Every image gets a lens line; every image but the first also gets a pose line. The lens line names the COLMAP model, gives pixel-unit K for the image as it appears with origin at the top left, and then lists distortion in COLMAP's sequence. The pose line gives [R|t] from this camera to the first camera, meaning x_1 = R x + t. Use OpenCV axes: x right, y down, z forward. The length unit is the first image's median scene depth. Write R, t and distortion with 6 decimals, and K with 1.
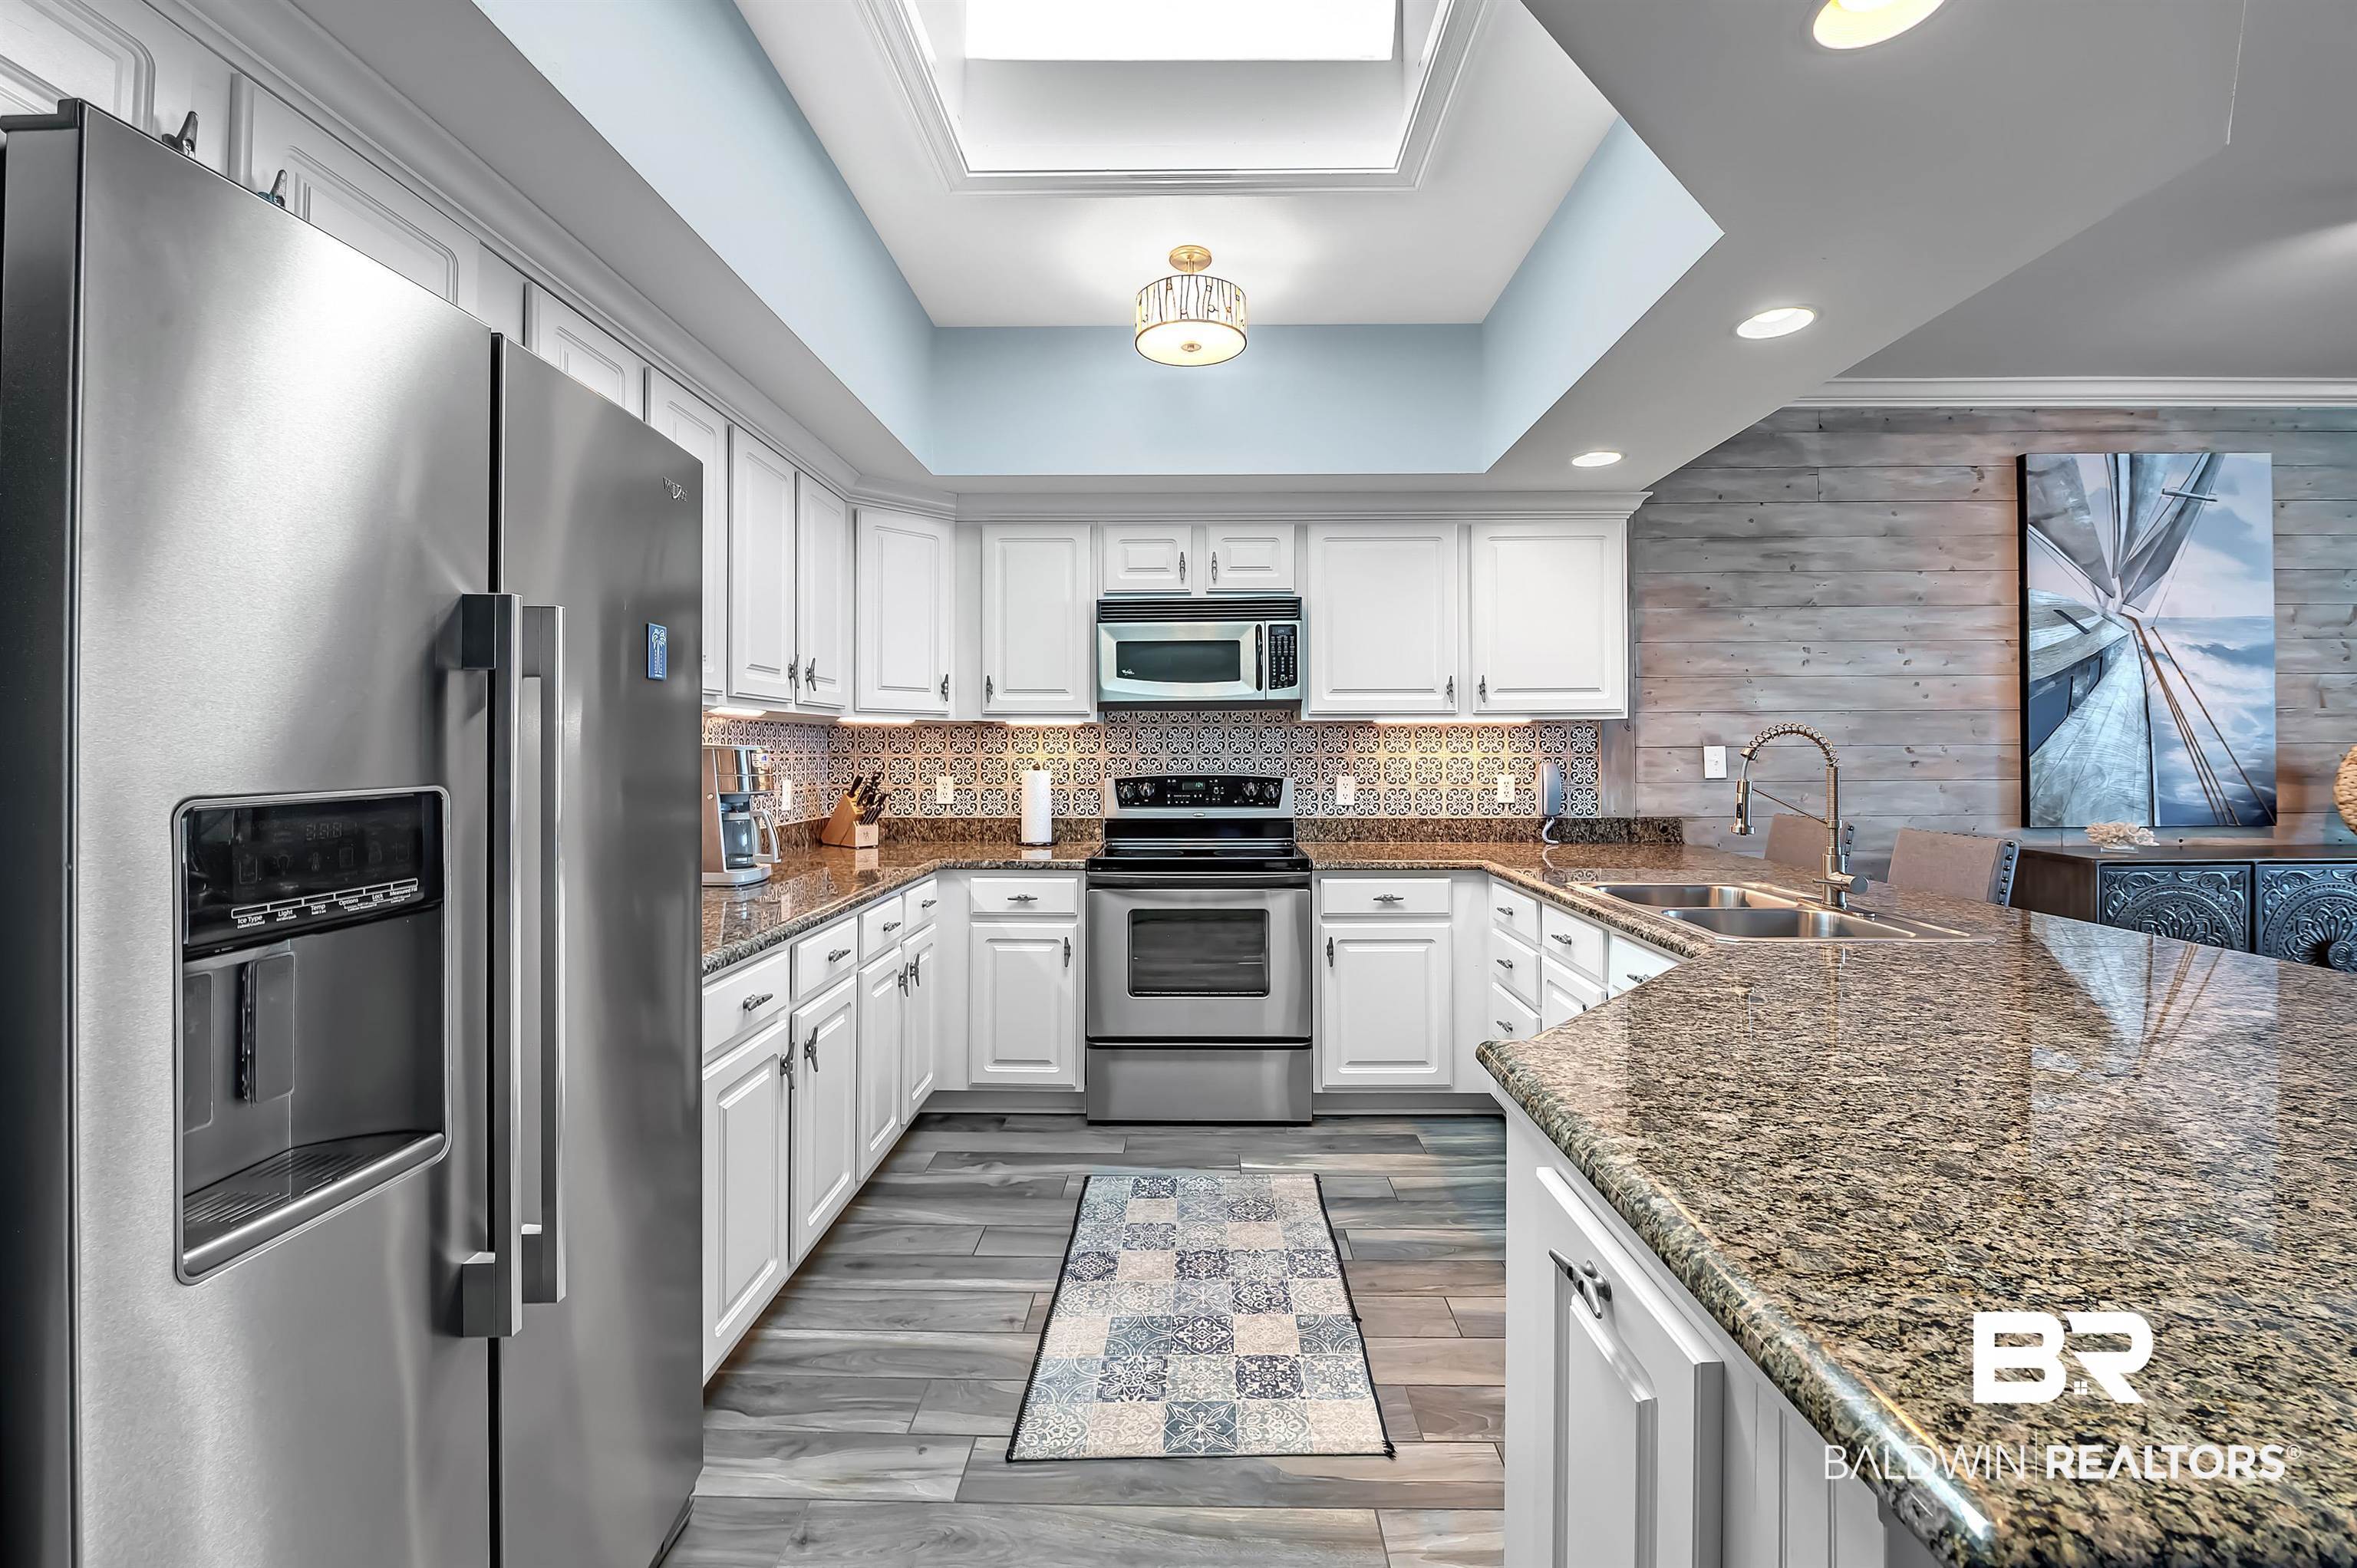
lens RADIAL K [[998.3, 0, 1182.3], [0, 998.3, 725.4], [0, 0, 1]] dist [-0.003612, -0.002088]
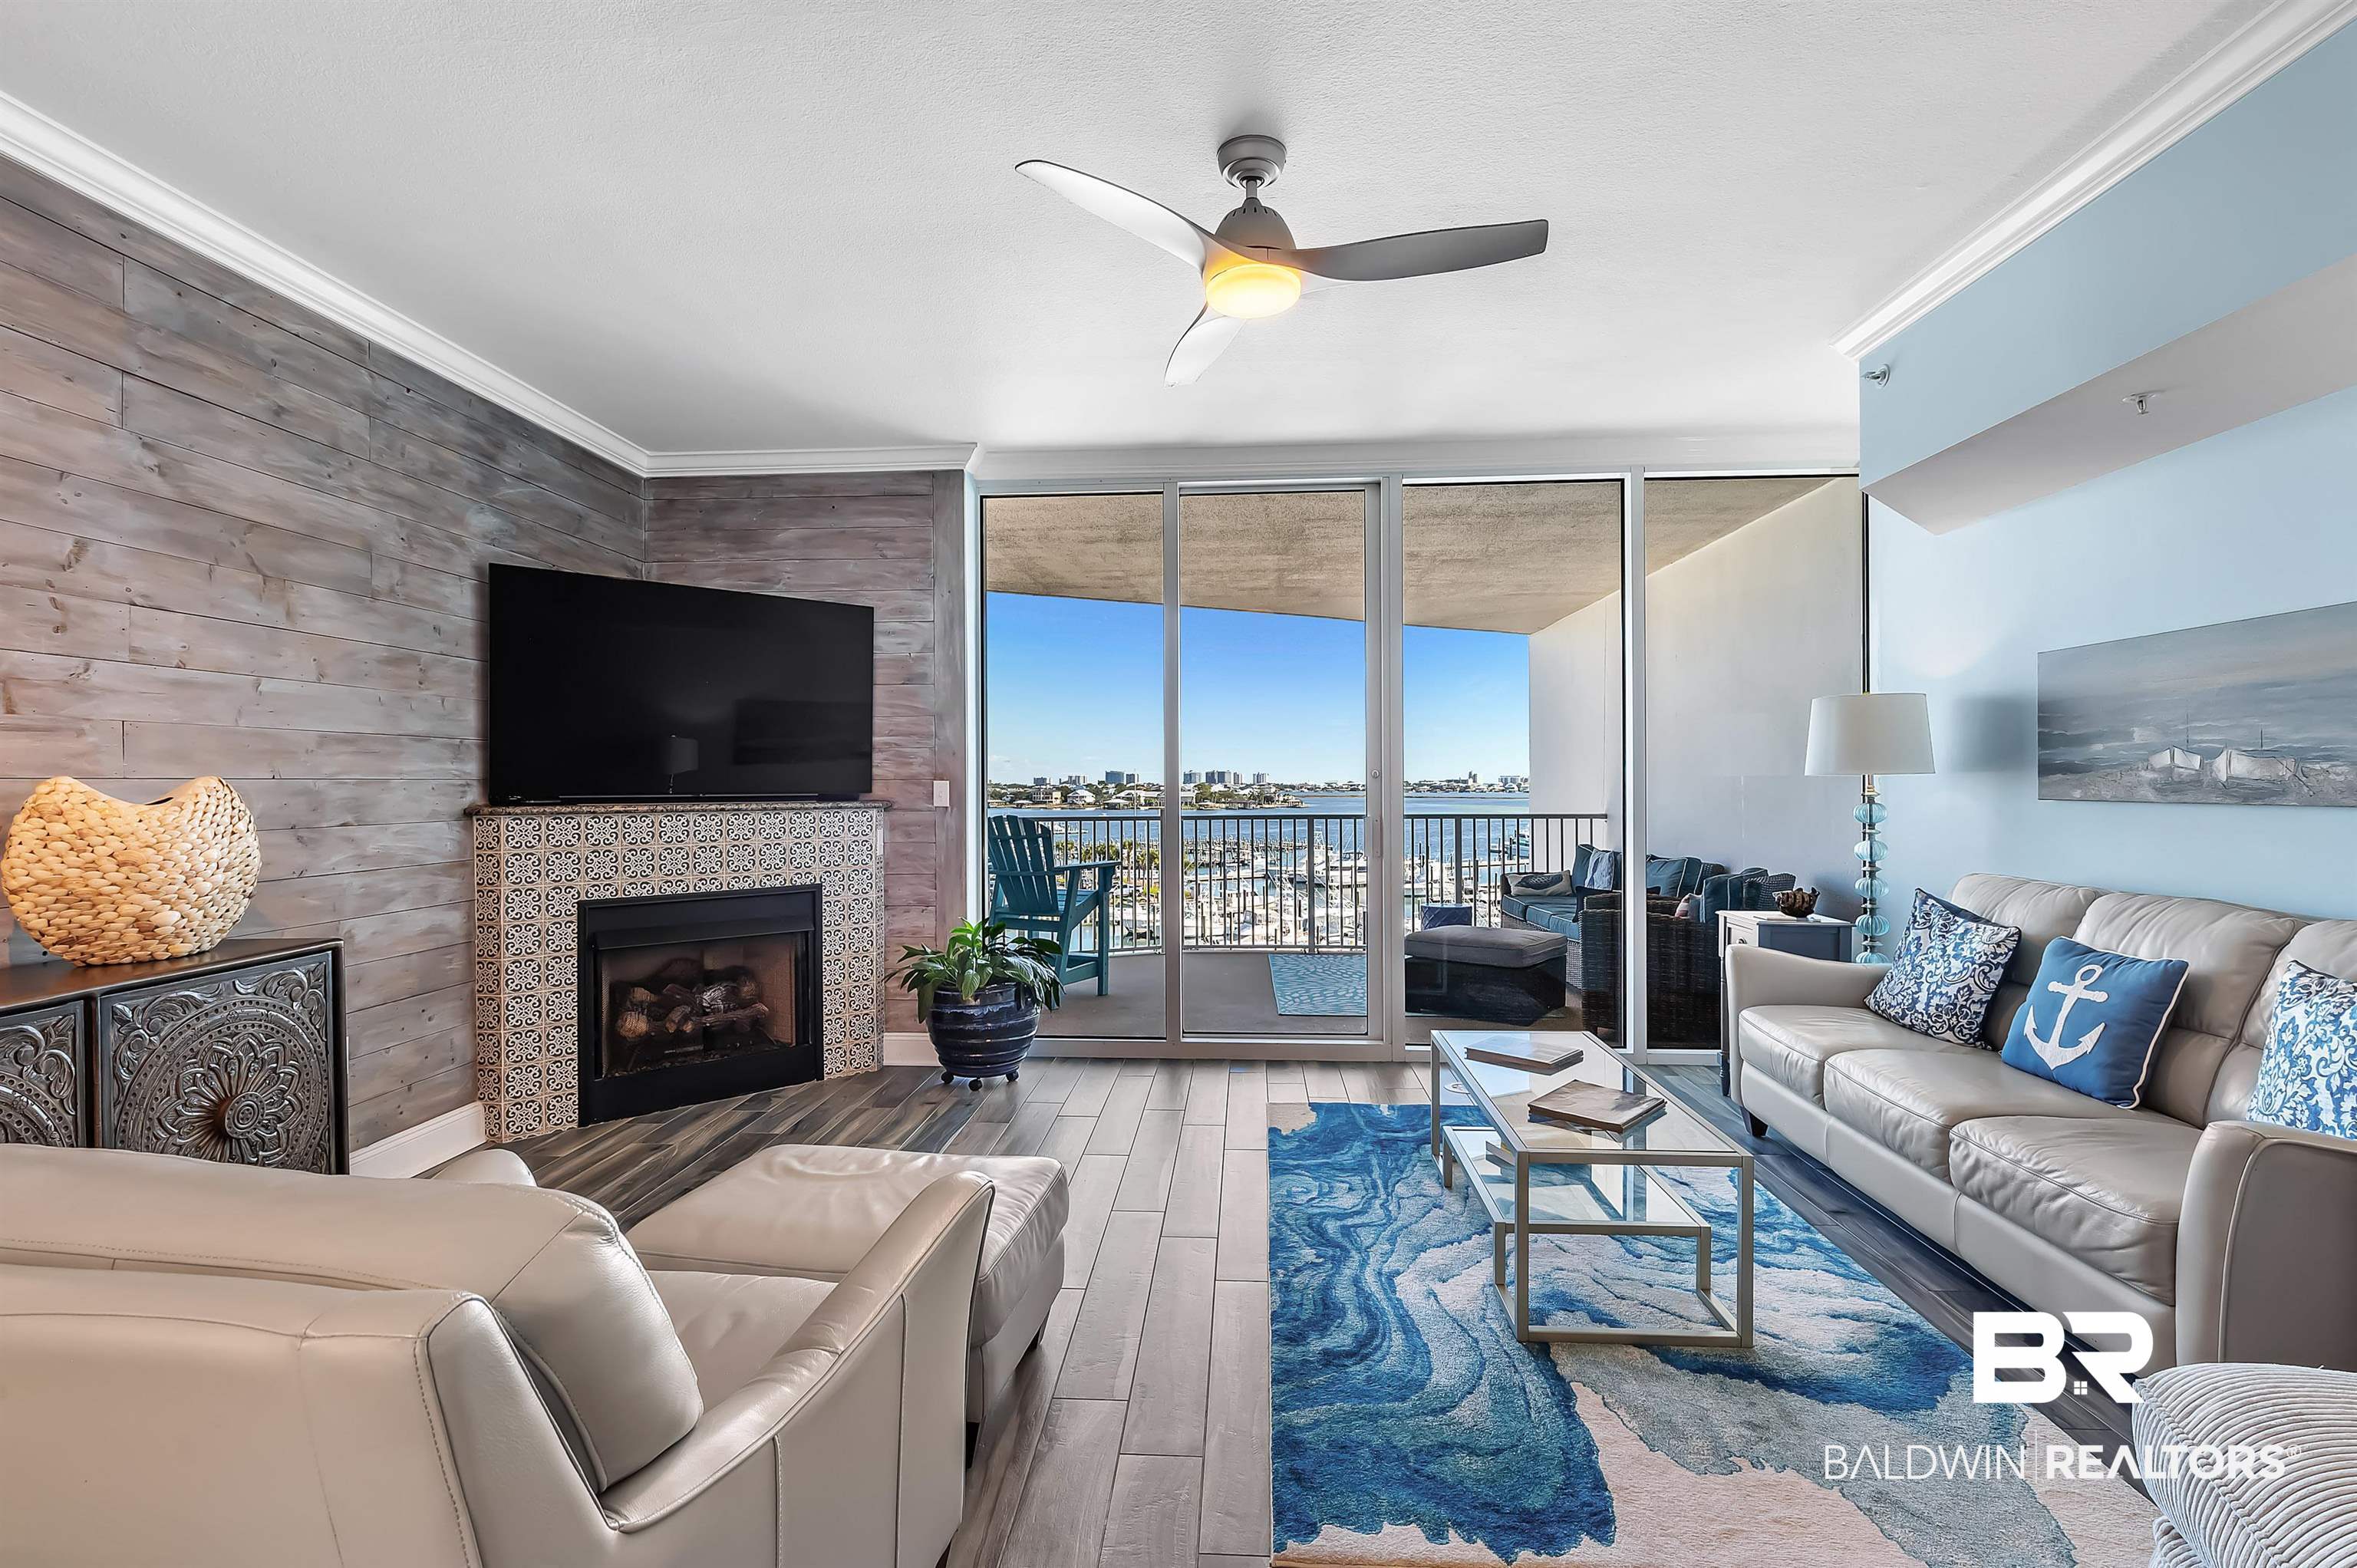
lens RADIAL K [[1067.7, 0, 1186.6], [0, 1067.7, 787.1], [0, 0, 1]] dist [-0.005924, -0.001084]
pose [[0.048266, -0.001981, 0.998833, 0.611328], [-0.012670, 0.999916, 0.002596, 0.012864], [-0.998754, -0.012781, 0.048237, 0.331964]]
